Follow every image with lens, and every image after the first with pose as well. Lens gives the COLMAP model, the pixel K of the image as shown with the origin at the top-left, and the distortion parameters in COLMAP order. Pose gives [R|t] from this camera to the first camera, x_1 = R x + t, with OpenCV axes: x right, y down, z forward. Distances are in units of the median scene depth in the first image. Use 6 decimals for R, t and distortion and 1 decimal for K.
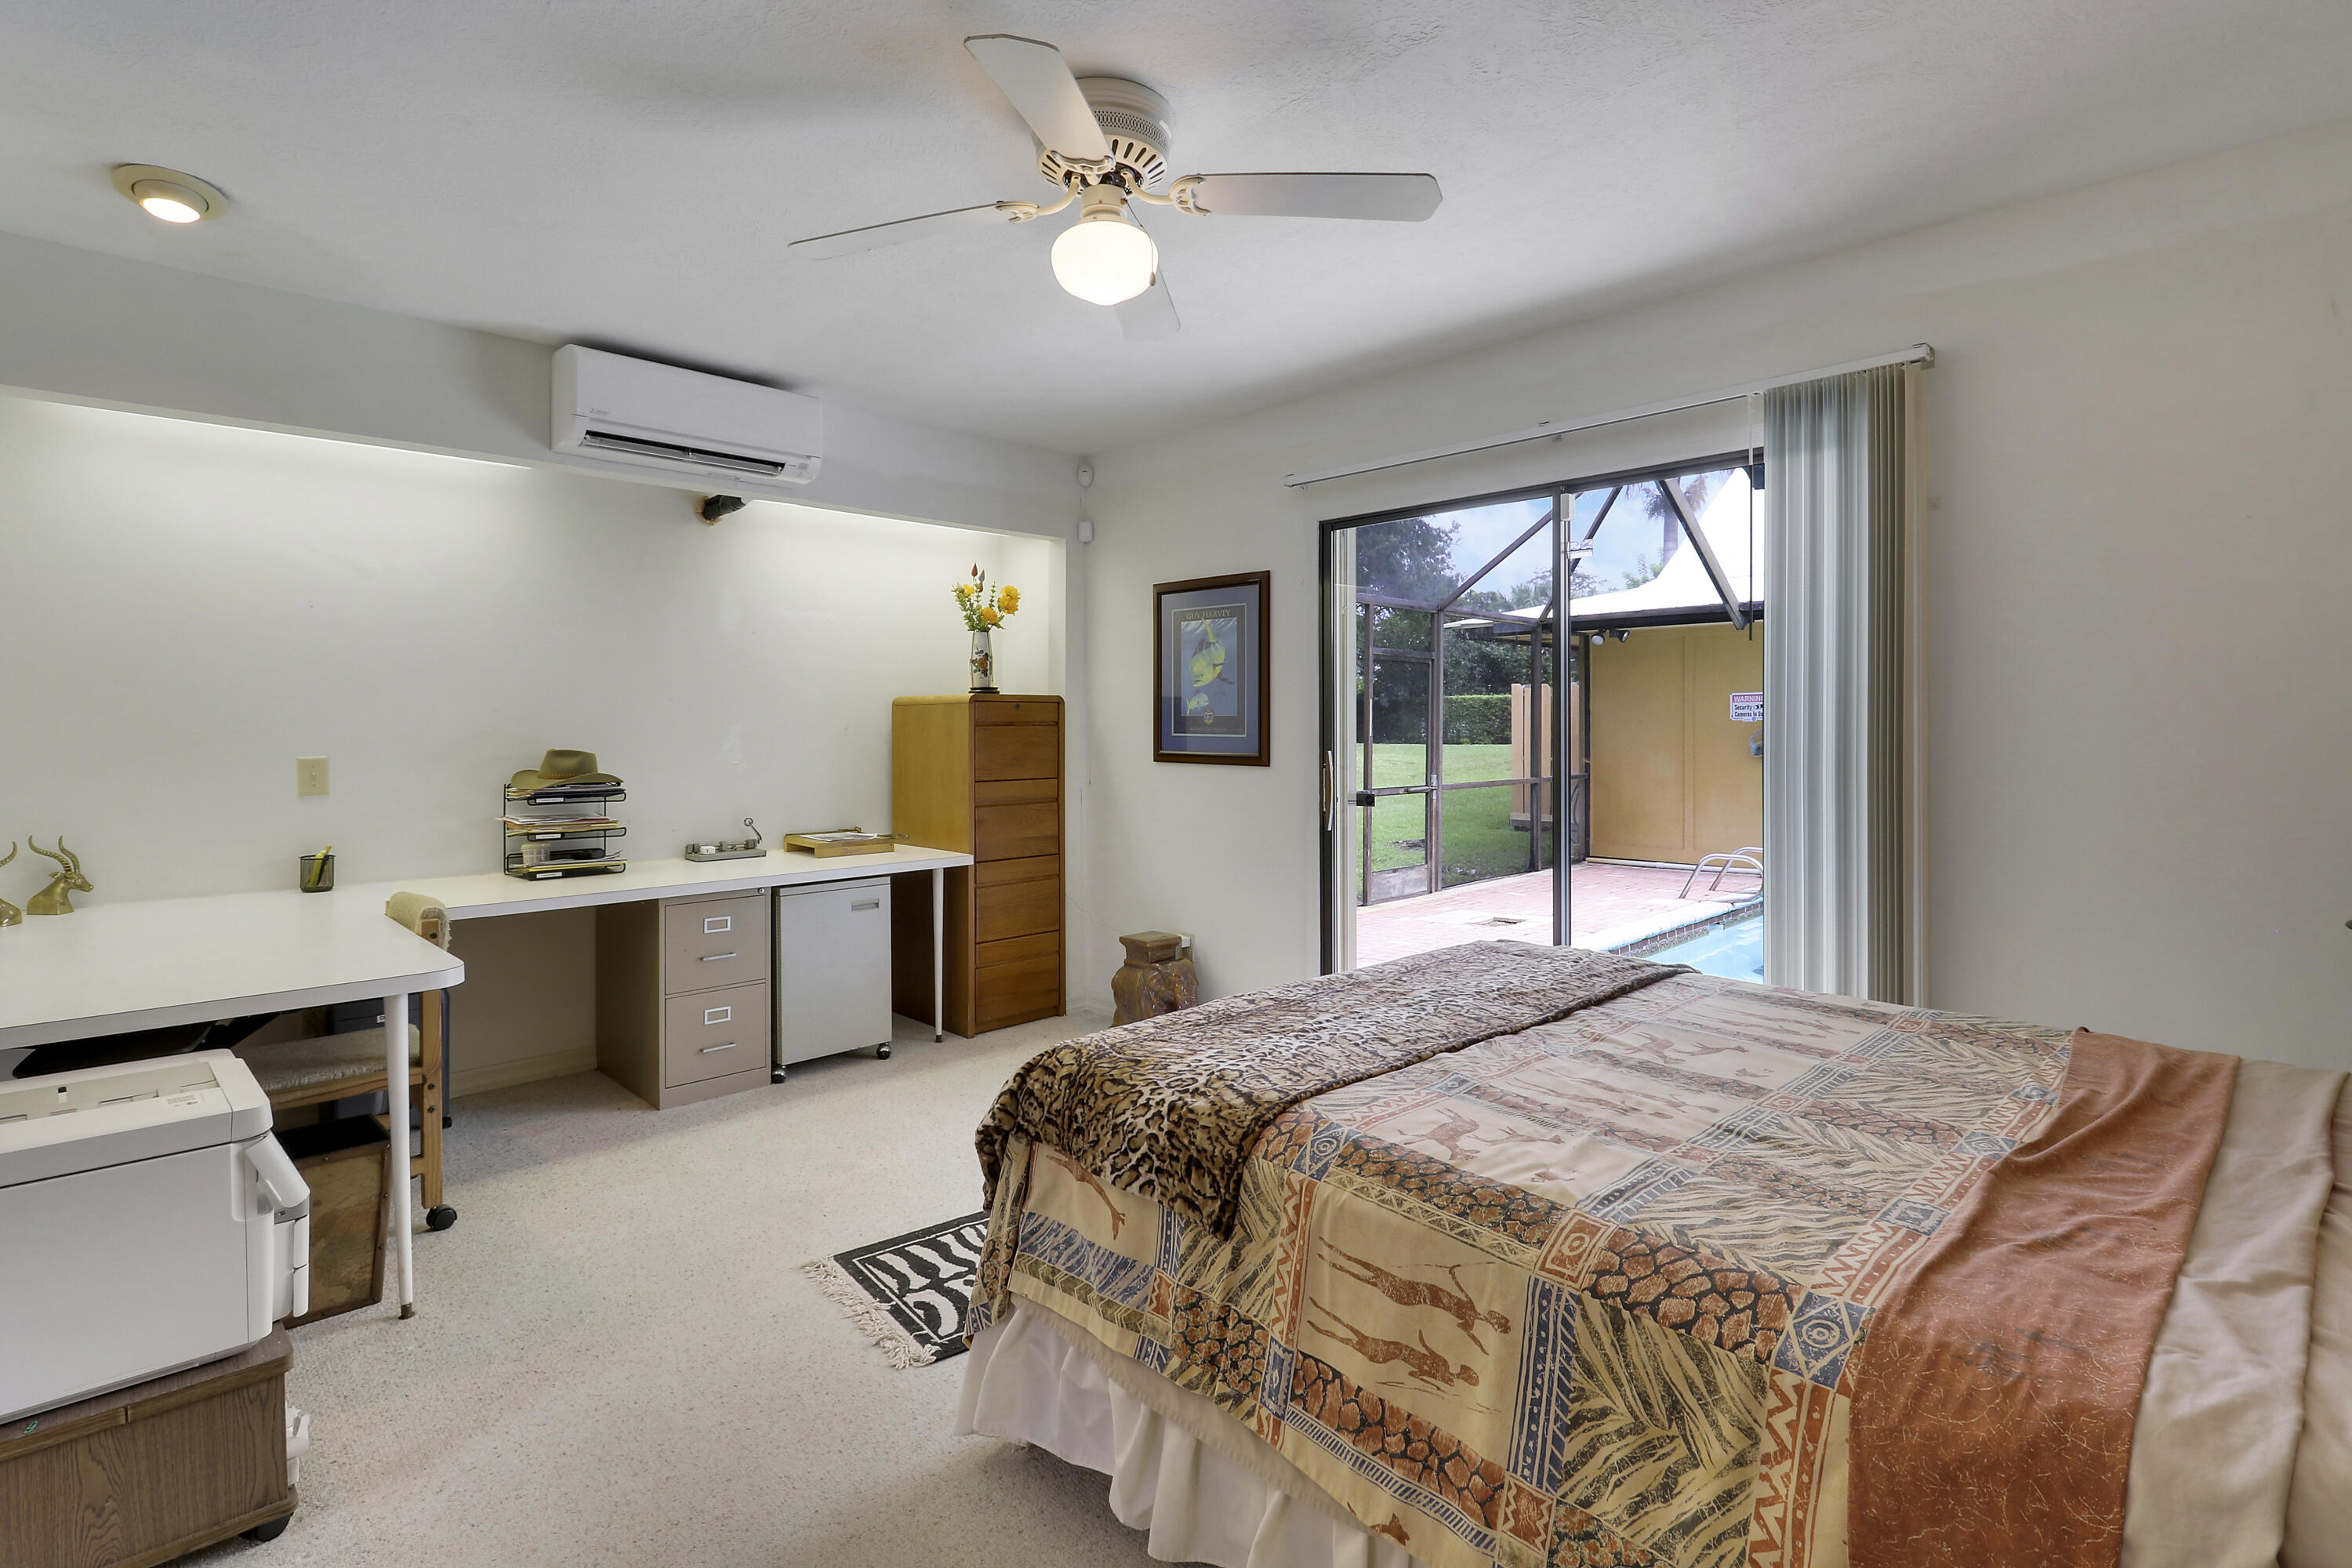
lens RADIAL K [[1101.9, 0, 1242.5], [0, 1101.9, 719.4], [0, 0, 1]] dist [0.001872, -0.013534]
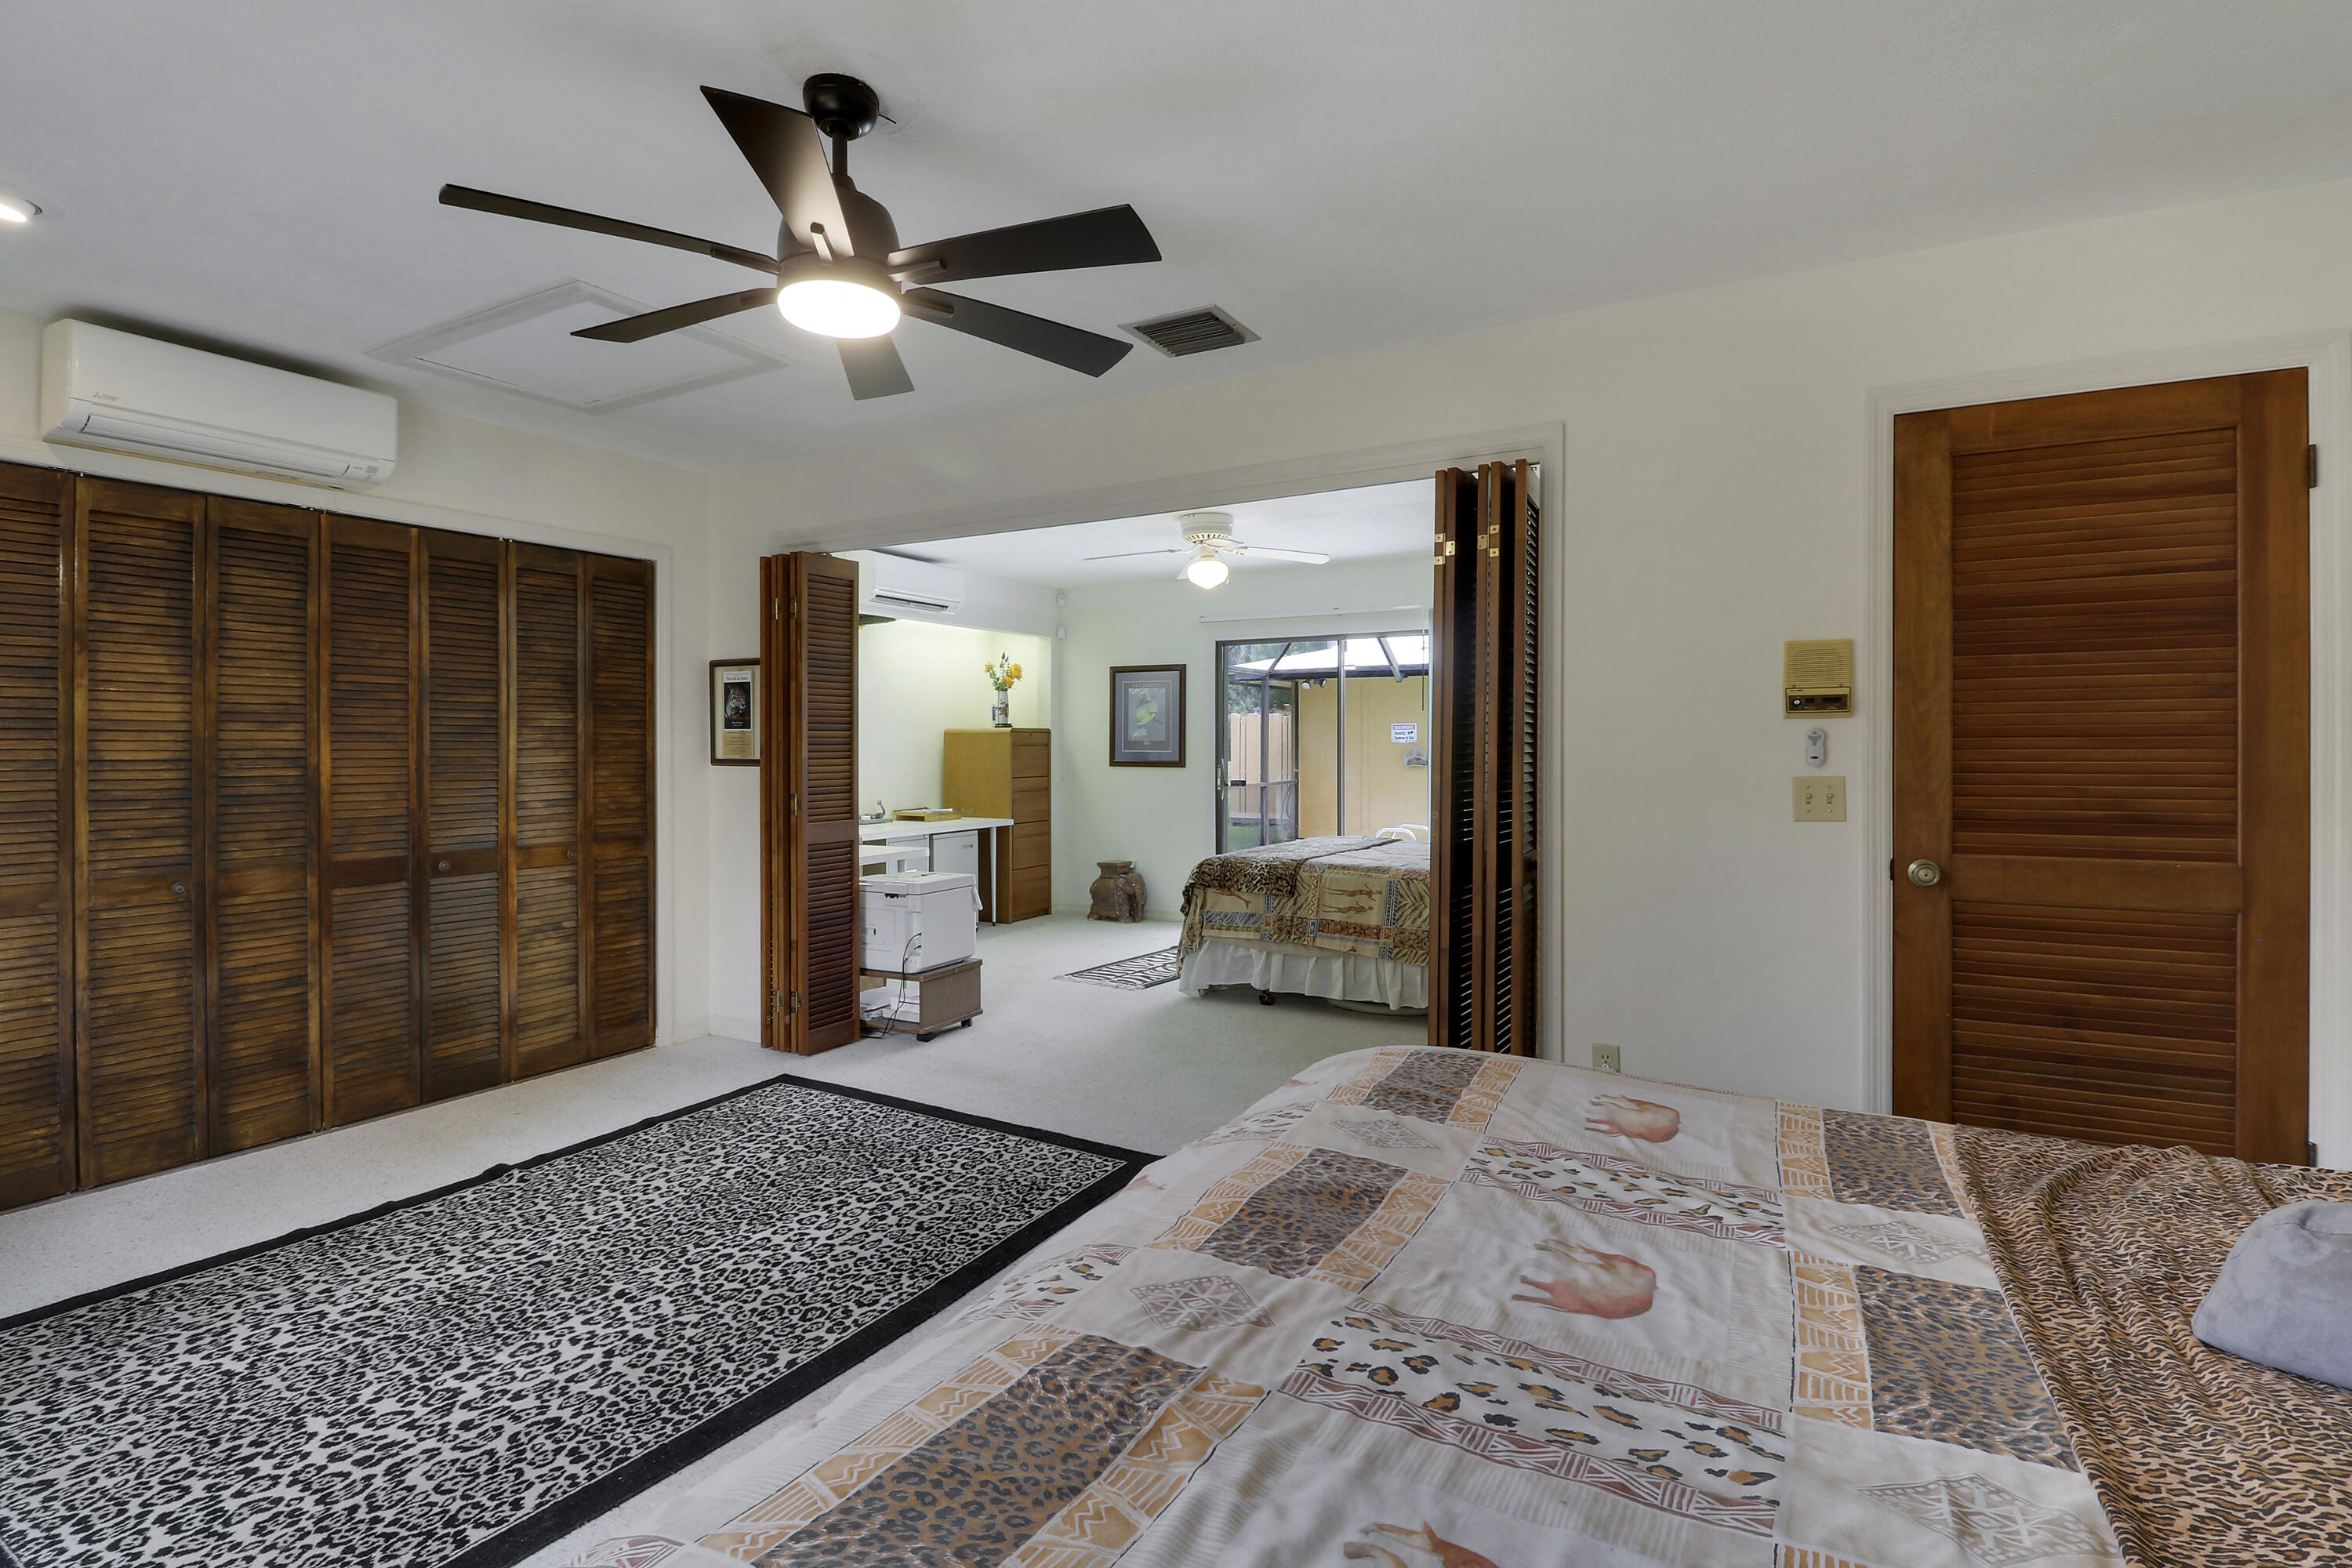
lens RADIAL K [[1101.9, 0, 1208.5], [0, 1101.9, 752.0], [0, 0, 1]] dist [0.001872, -0.013534]
pose [[0.963482, -0.001460, 0.267768, -0.417616], [-0.001369, 0.999945, 0.010380, -0.003112], [-0.267769, -0.010368, 0.963427, -0.783591]]
